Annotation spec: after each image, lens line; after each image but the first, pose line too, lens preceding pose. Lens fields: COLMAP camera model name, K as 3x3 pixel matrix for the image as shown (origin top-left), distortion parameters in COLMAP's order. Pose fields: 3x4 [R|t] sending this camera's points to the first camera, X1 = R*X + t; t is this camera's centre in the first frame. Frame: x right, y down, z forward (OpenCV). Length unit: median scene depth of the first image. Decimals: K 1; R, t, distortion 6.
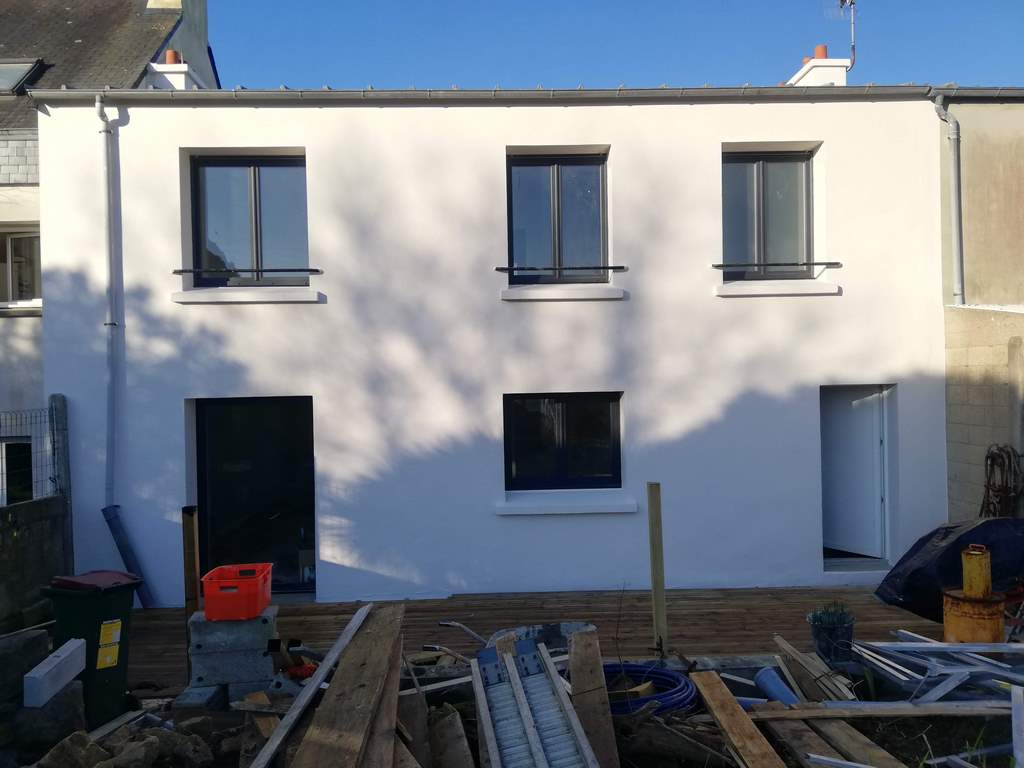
lens RADIAL K [[775.3, 0, 512.0], [0, 775.3, 384.0], [0, 0, 1]] dist [0.048258, -0.064688]
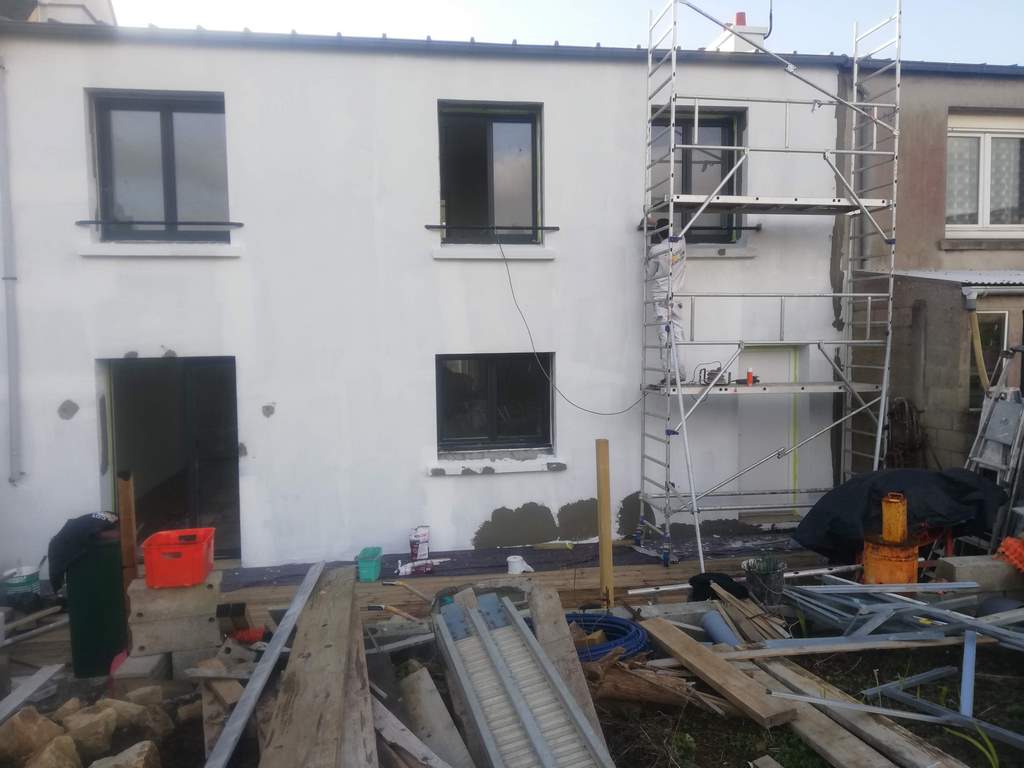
lens RADIAL K [[775.3, 0, 512.0], [0, 775.3, 384.0], [0, 0, 1]] dist [0.048258, -0.064688]
pose [[0.992845, -0.004344, 0.119328, -0.057667], [-0.001466, 0.998819, 0.048564, 0.004649], [-0.119398, -0.048392, 0.991666, 0.005843]]
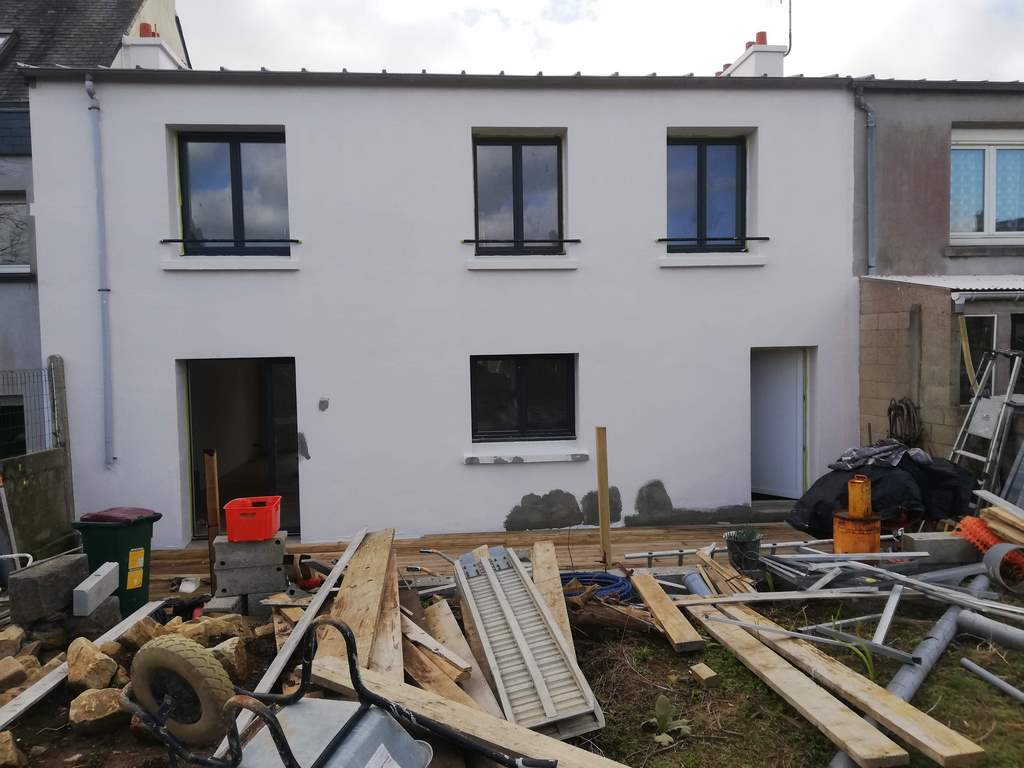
lens RADIAL K [[775.3, 0, 512.0], [0, 775.3, 384.0], [0, 0, 1]] dist [0.048258, -0.064688]
pose [[0.998481, -0.002554, 0.055030, -0.021750], [0.000023, 0.998944, 0.045937, 0.005783], [-0.055089, -0.045866, 0.997427, -0.197046]]
